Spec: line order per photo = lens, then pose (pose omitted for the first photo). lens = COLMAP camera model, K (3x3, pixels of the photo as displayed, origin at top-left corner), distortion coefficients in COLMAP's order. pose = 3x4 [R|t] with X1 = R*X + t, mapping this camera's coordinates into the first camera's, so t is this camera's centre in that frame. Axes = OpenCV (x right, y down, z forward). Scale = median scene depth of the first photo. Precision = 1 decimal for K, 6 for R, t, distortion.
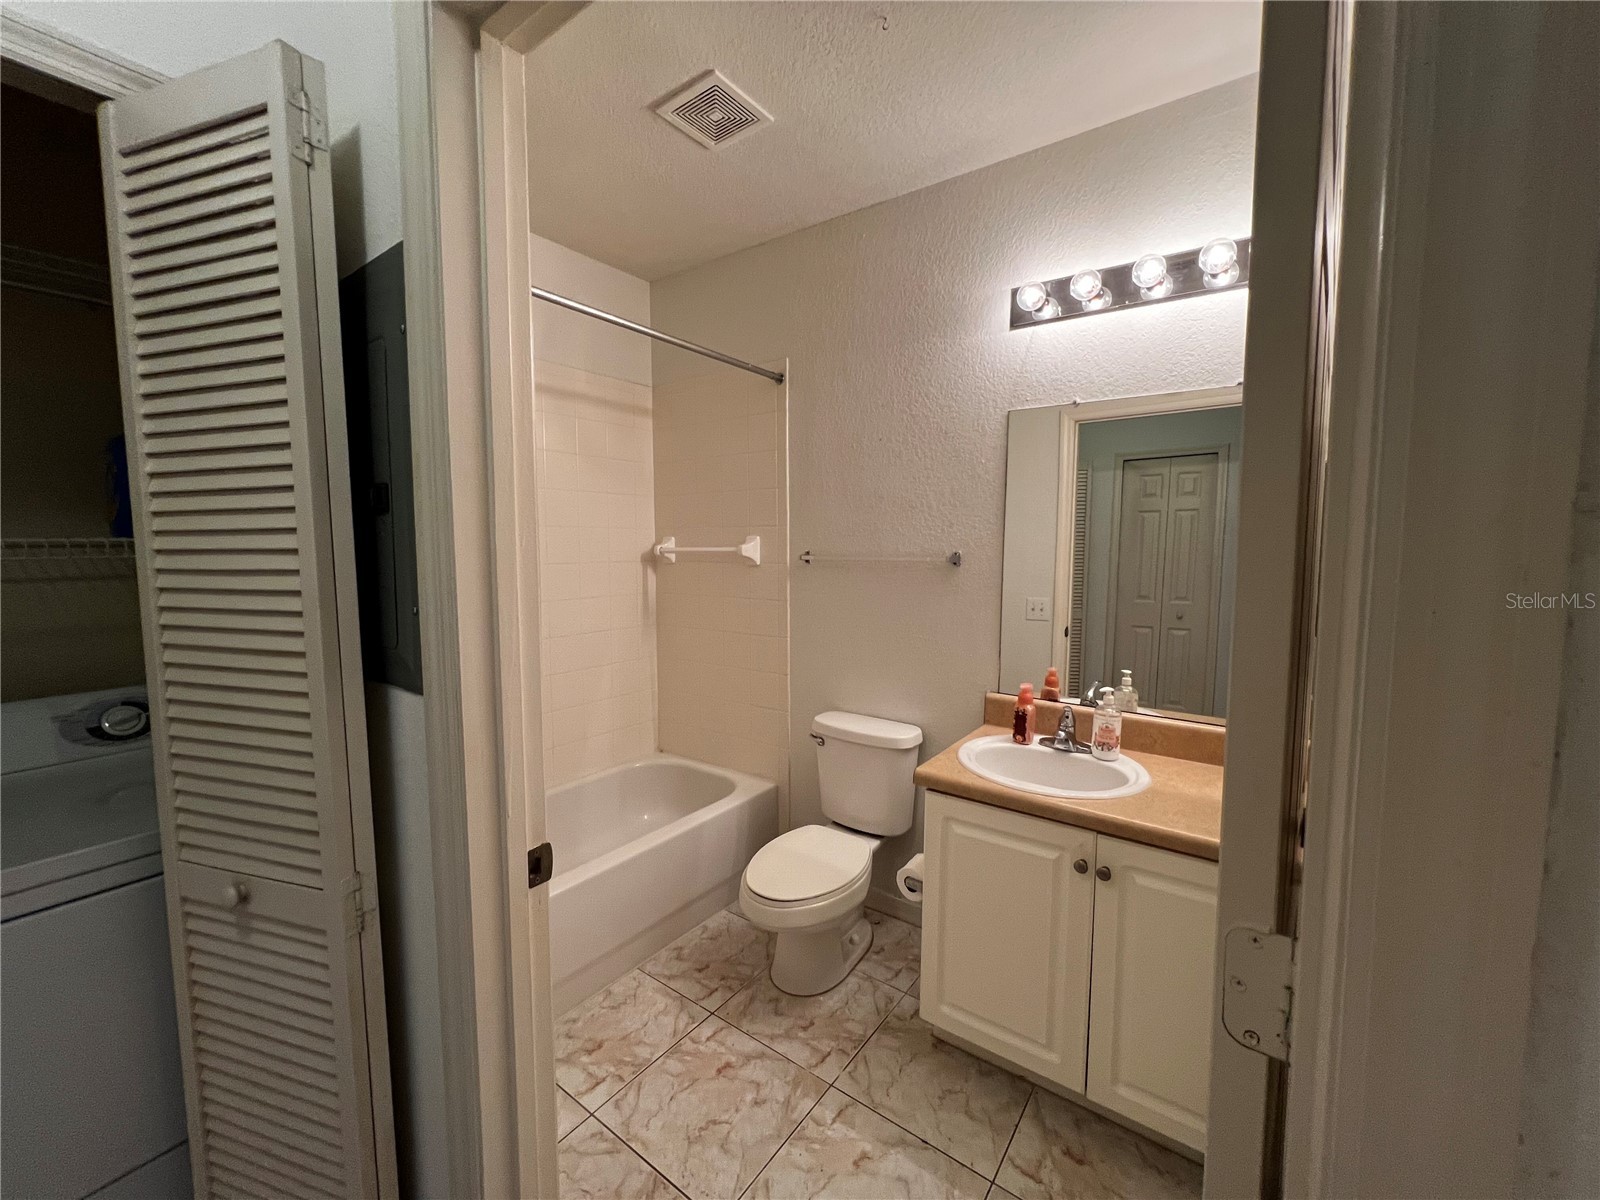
lens RADIAL K [[643.2, 0, 800.0], [0, 643.2, 600.0], [0, 0, 1]] dist [0.000423, 0.000122]
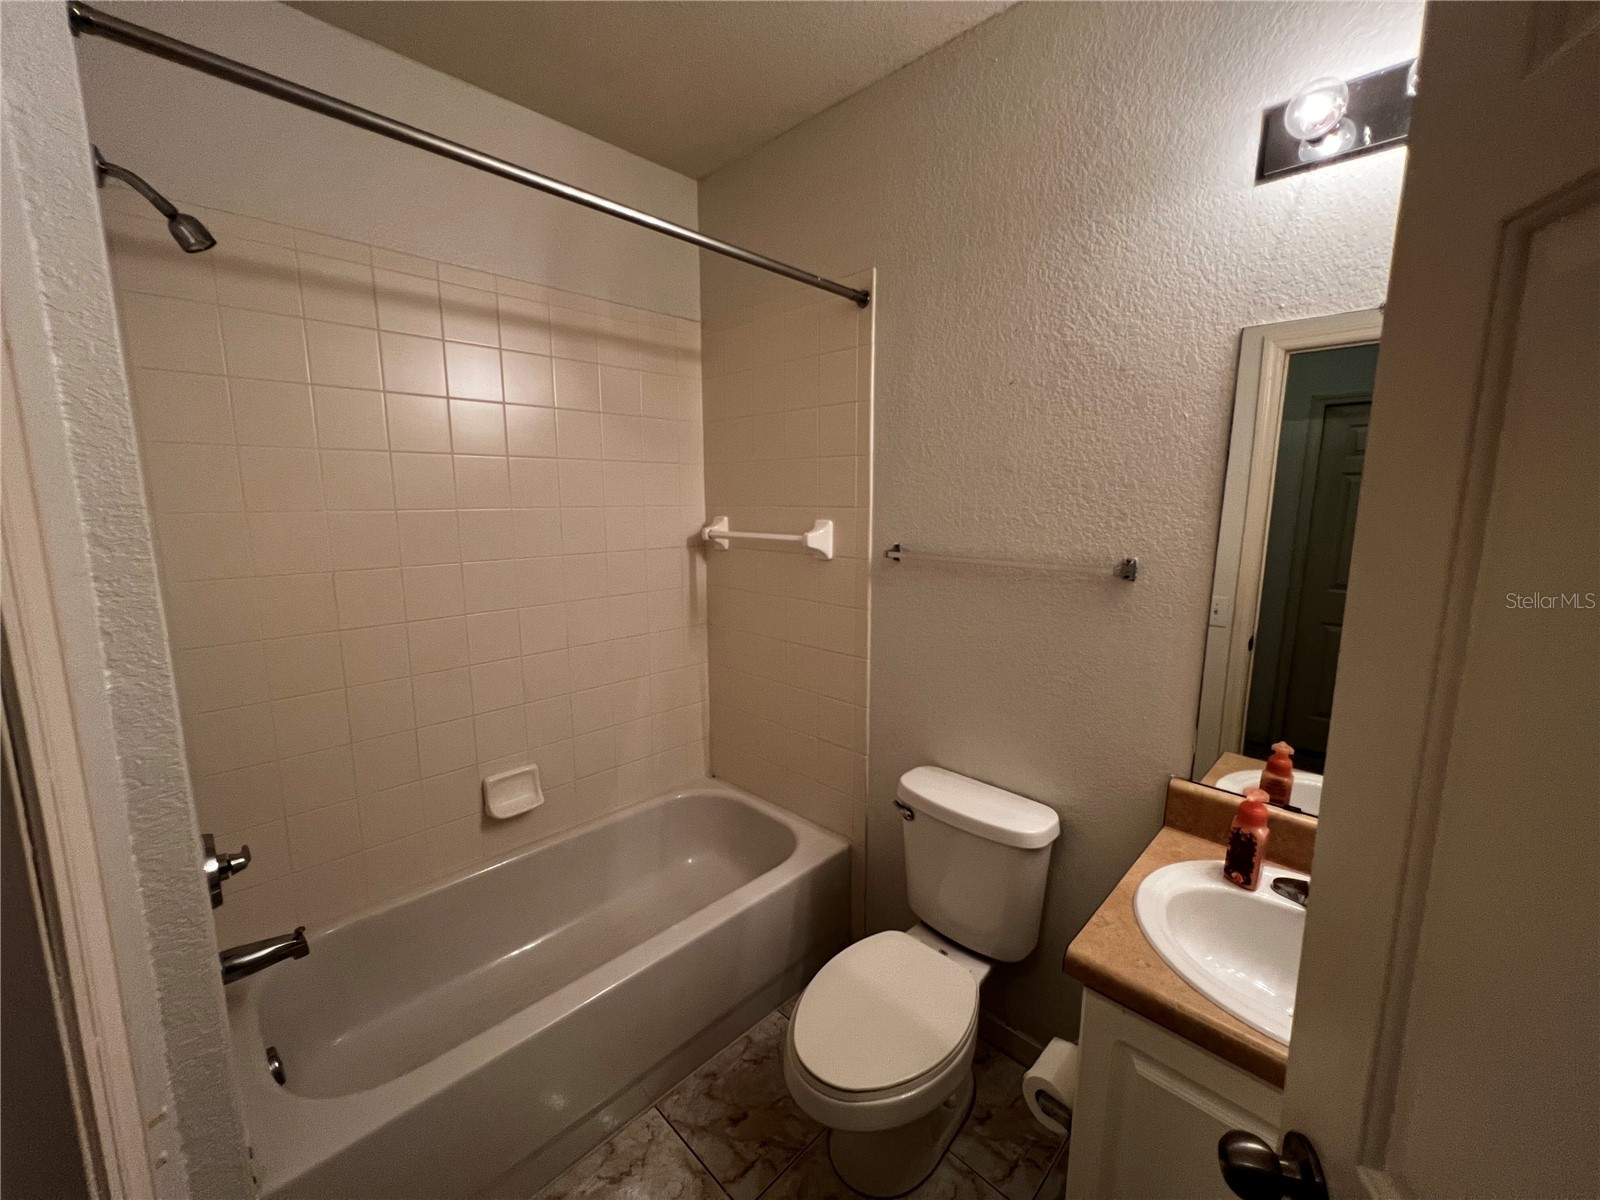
lens RADIAL K [[643.2, 0, 800.0], [0, 643.2, 600.0], [0, 0, 1]] dist [0.000423, 0.000122]
pose [[0.989362, 0.023474, -0.143570, 0.009603], [-0.013003, 0.997215, 0.073443, -0.069123], [0.144894, -0.070795, 0.986911, 0.284954]]
